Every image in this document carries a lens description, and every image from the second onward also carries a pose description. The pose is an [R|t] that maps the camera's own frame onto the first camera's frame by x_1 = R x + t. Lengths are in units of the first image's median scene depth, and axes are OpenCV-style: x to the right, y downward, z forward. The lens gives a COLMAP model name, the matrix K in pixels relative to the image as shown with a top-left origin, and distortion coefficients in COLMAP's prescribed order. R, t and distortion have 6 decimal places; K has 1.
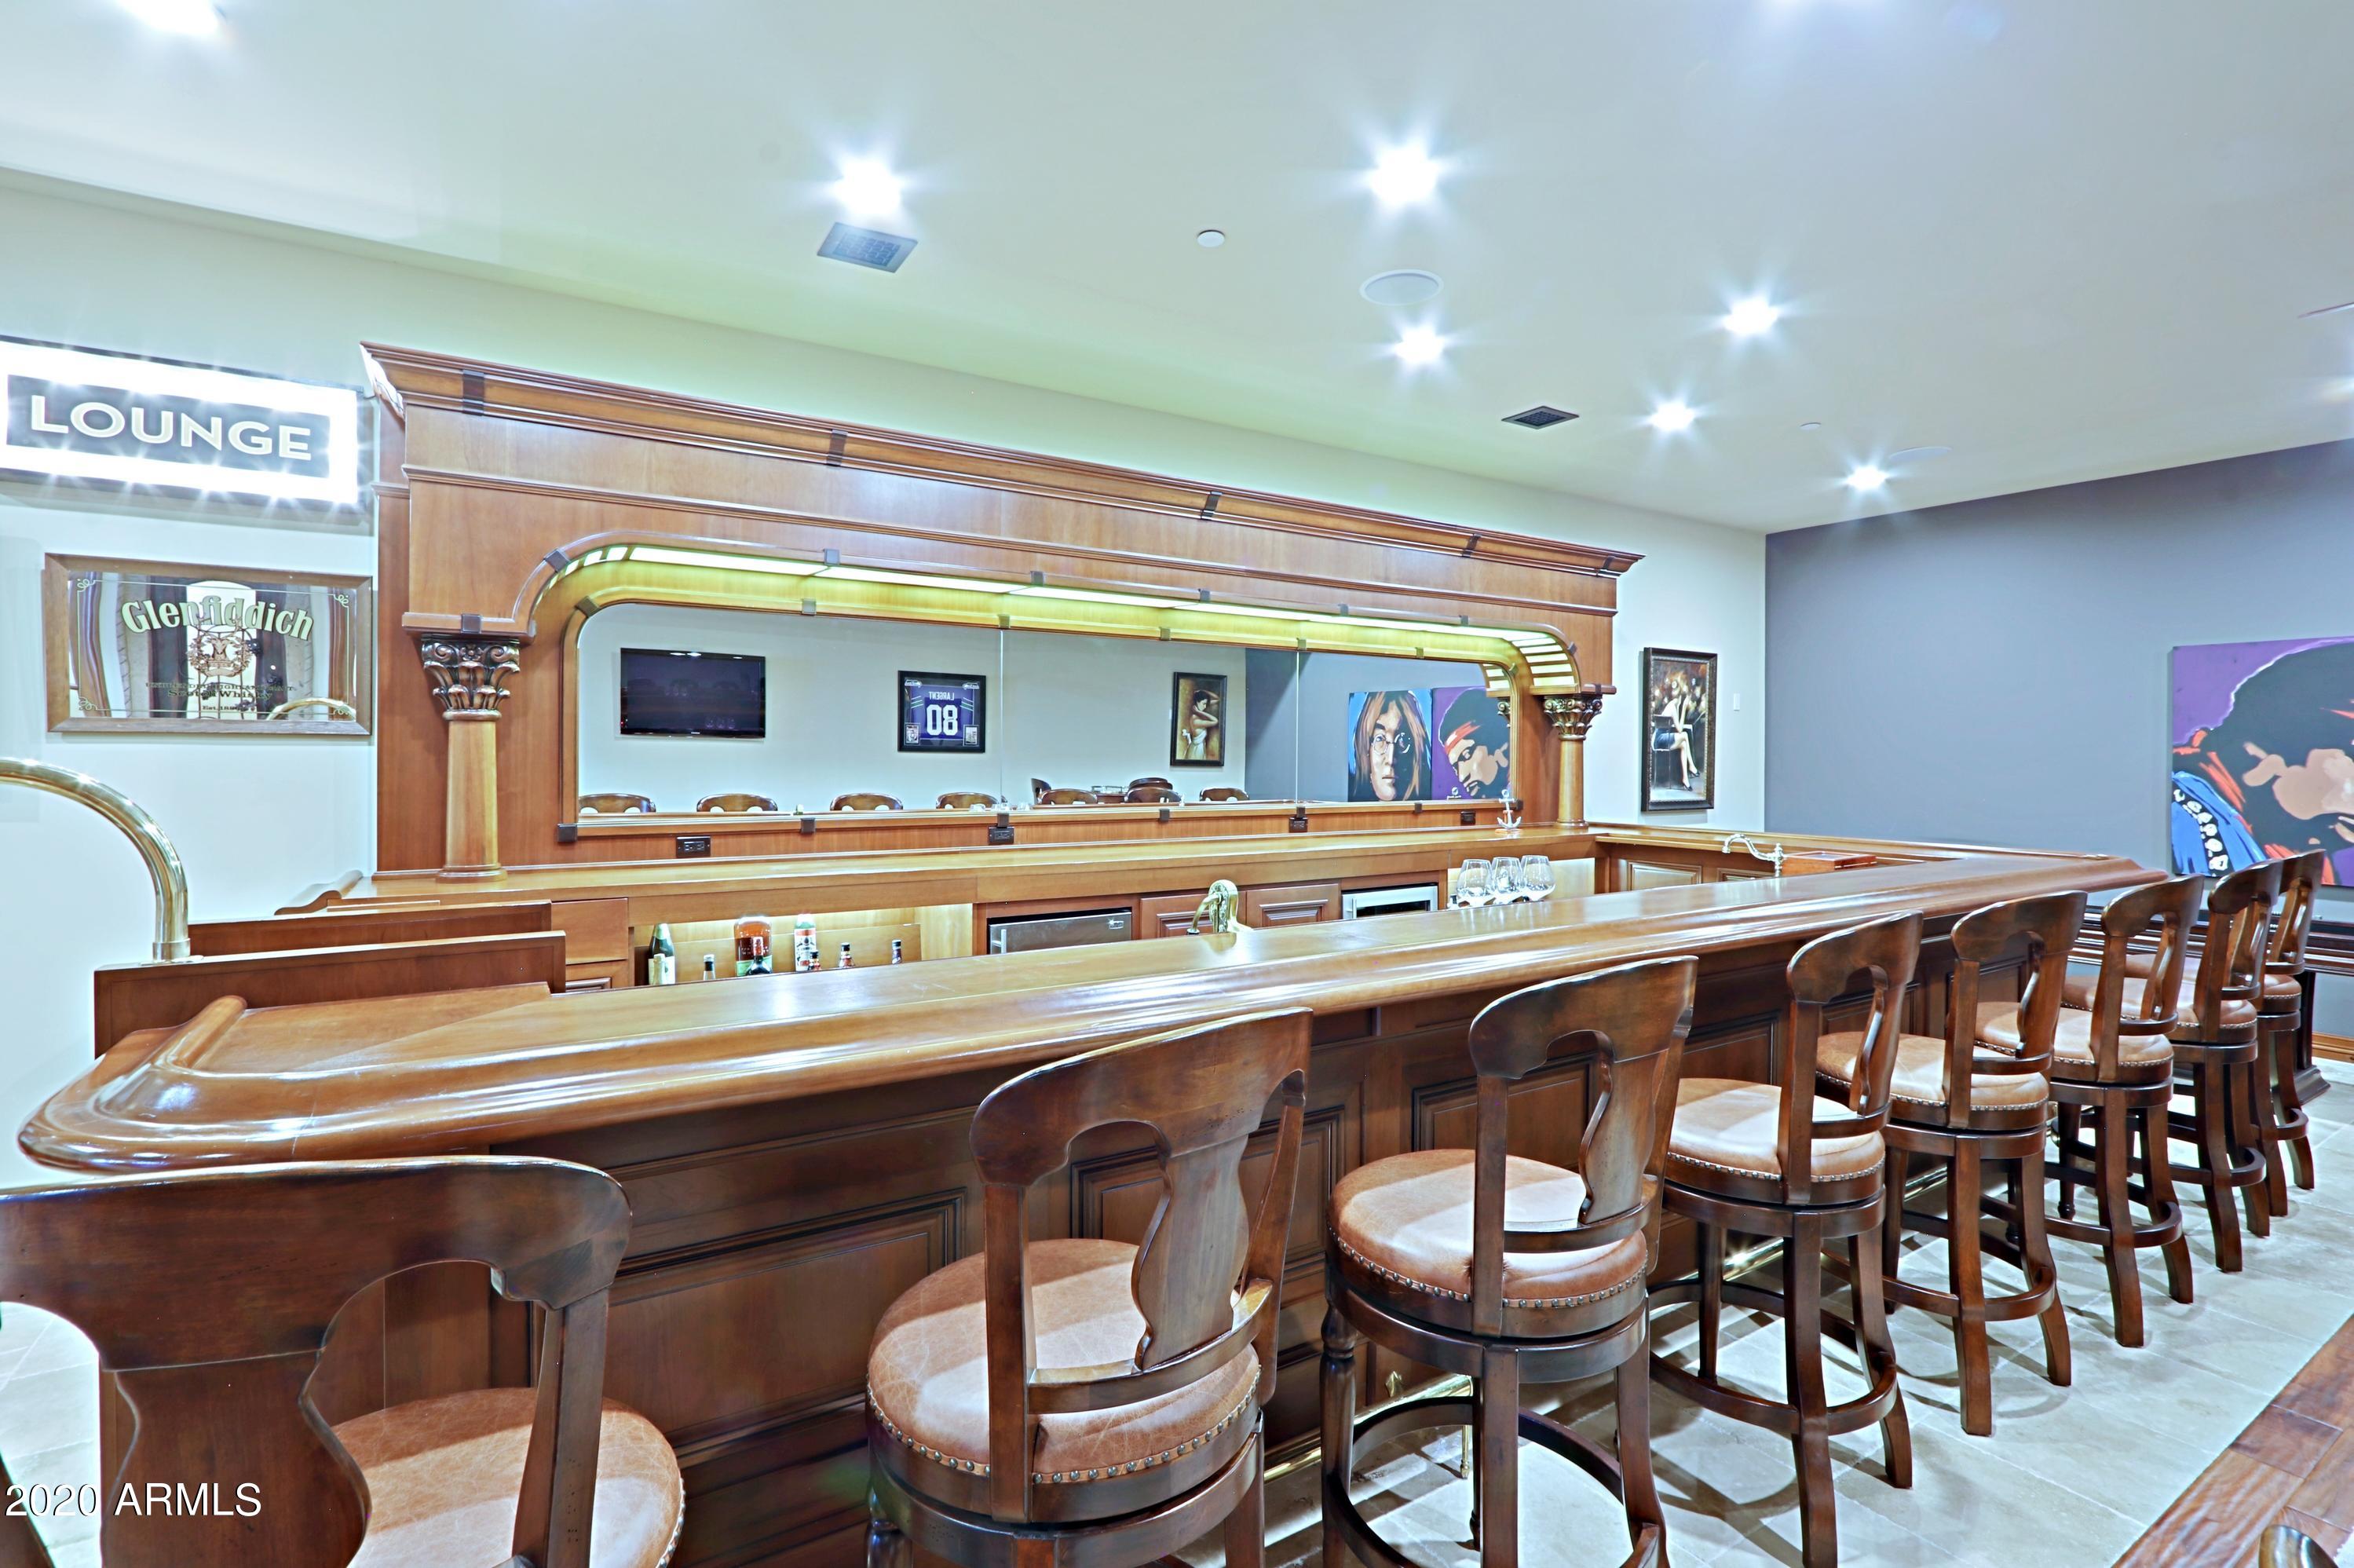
lens RADIAL K [[1104.1, 0, 1160.0], [0, 1104.1, 761.3], [0, 0, 1]] dist [-0.016111, 0.002478]
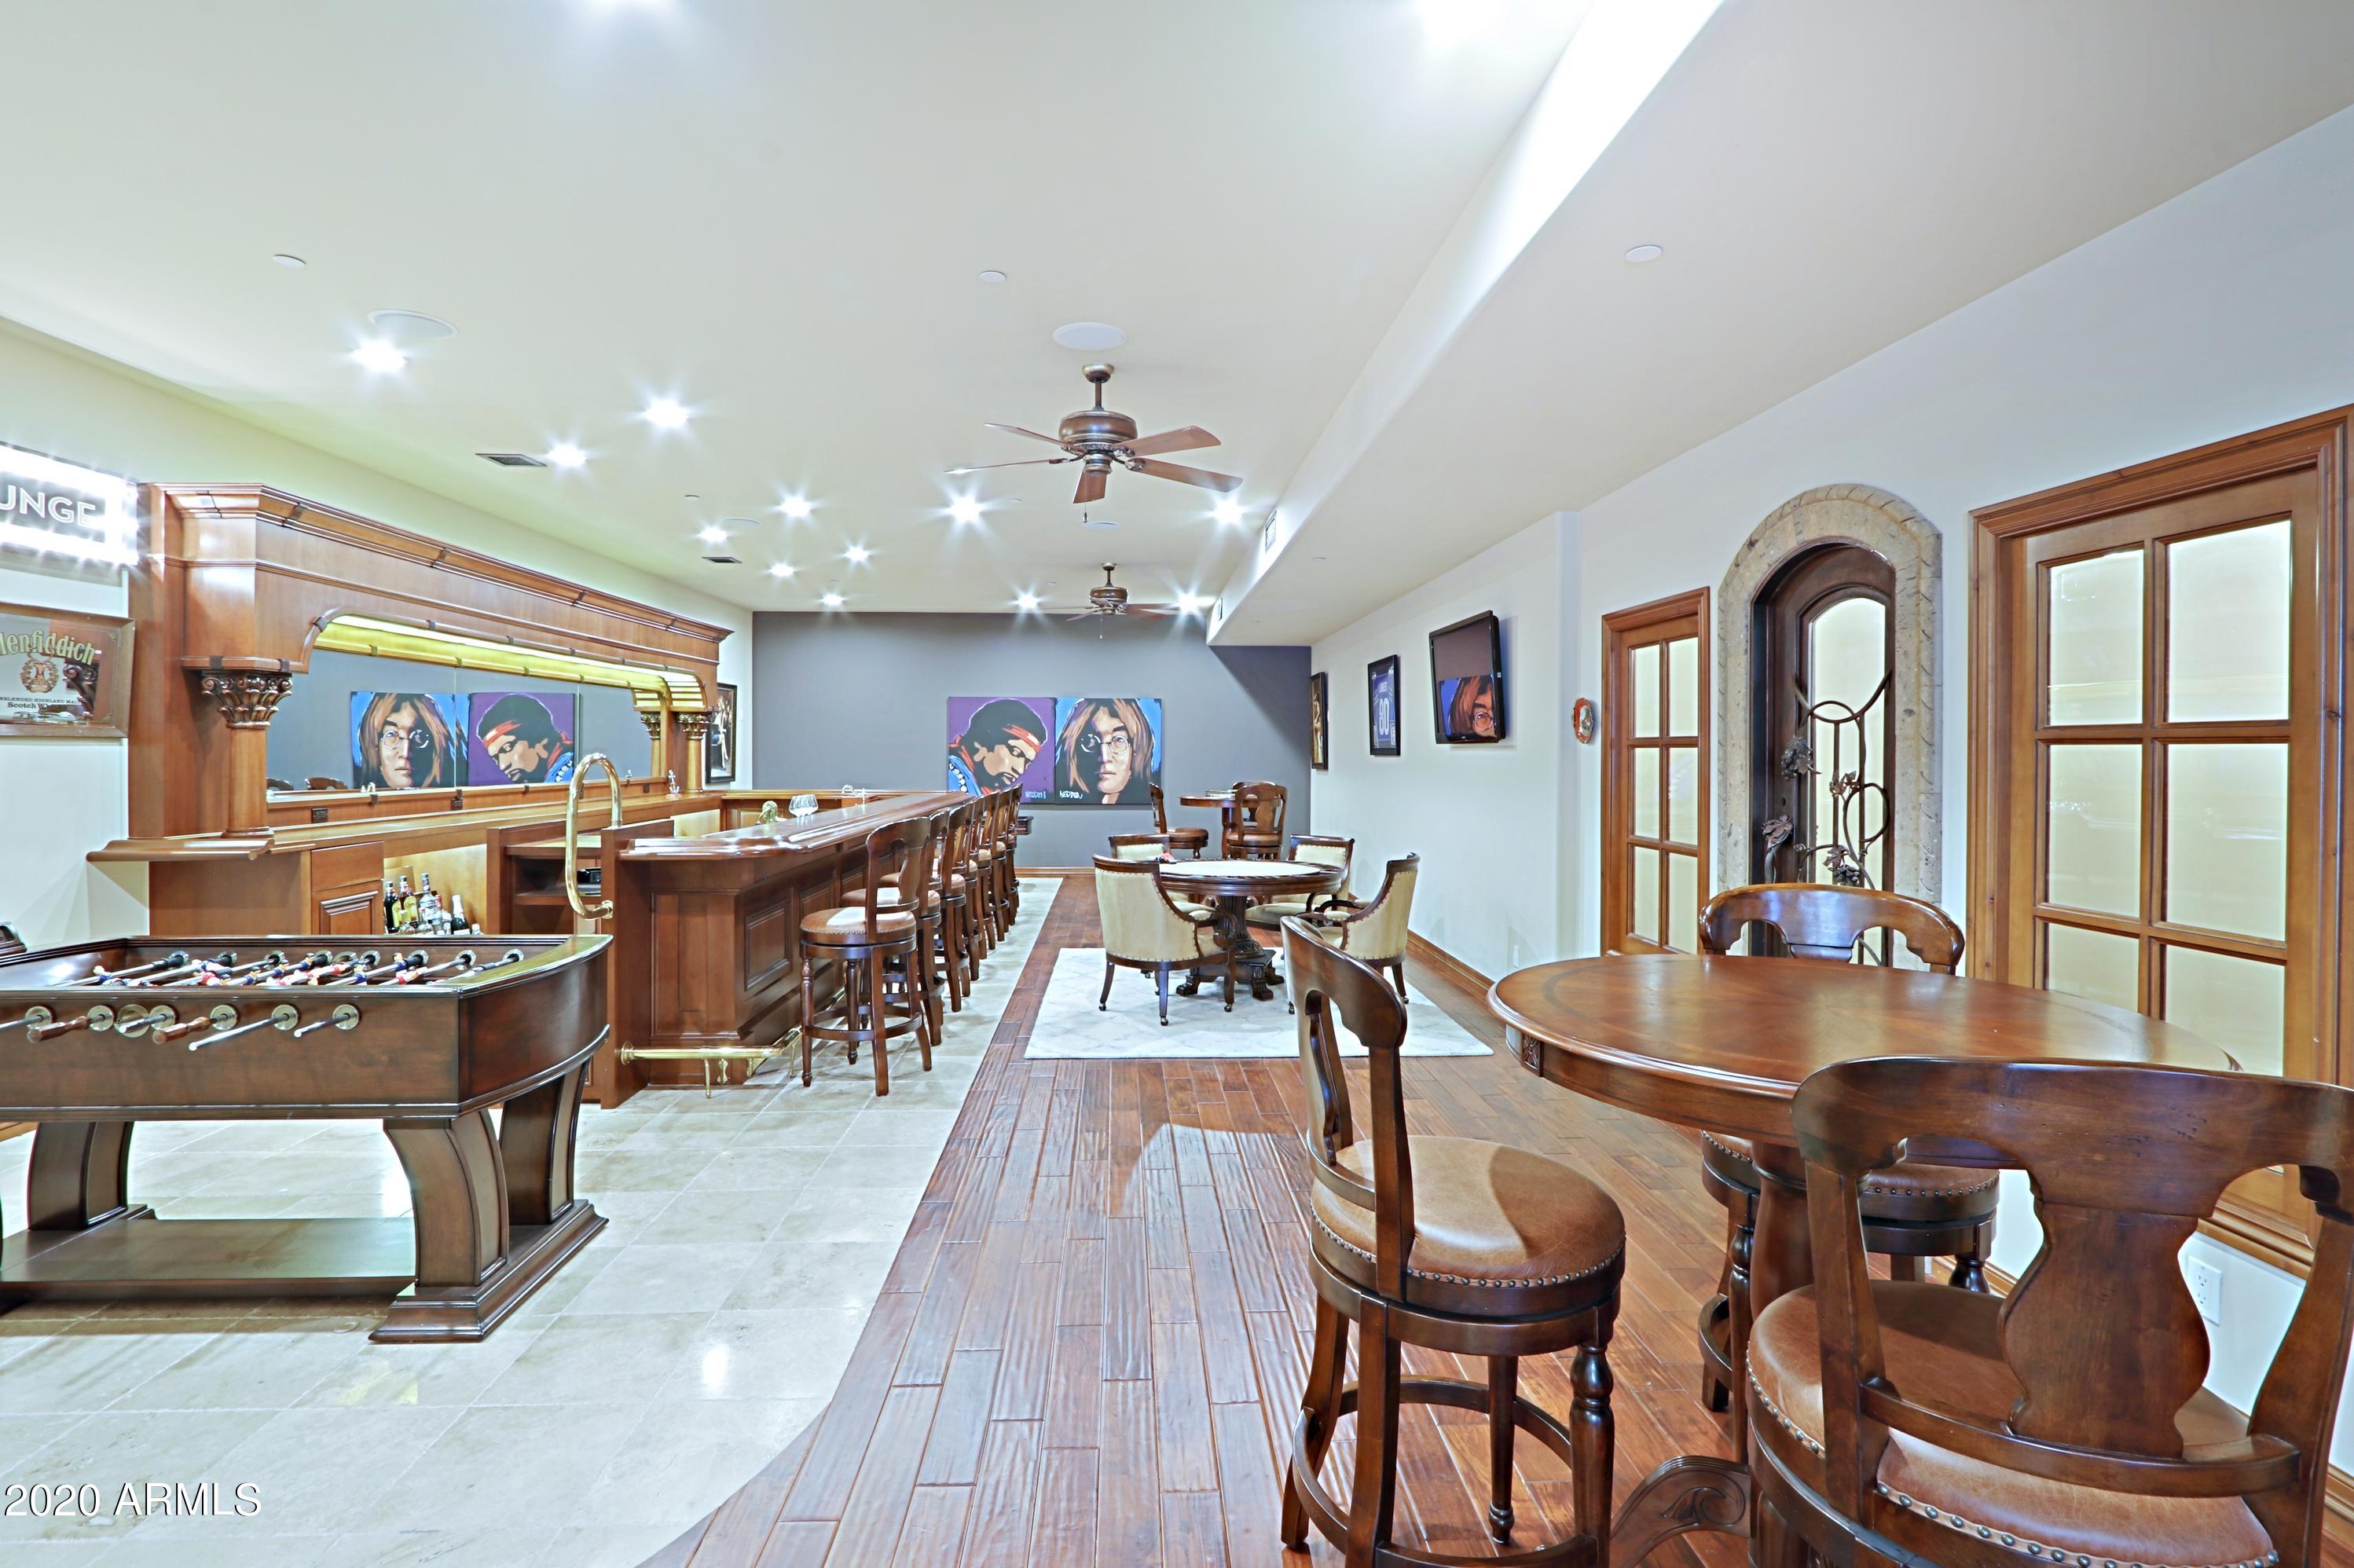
lens RADIAL K [[1104.0, 0, 1169.6], [0, 1104.0, 752.6], [0, 0, 1]] dist [-0.016111, 0.002478]
pose [[0.493797, -0.006542, 0.869552, -0.622767], [0.006150, 0.999973, 0.004030, -0.001654], [-0.869555, 0.003358, 0.493824, -0.375064]]
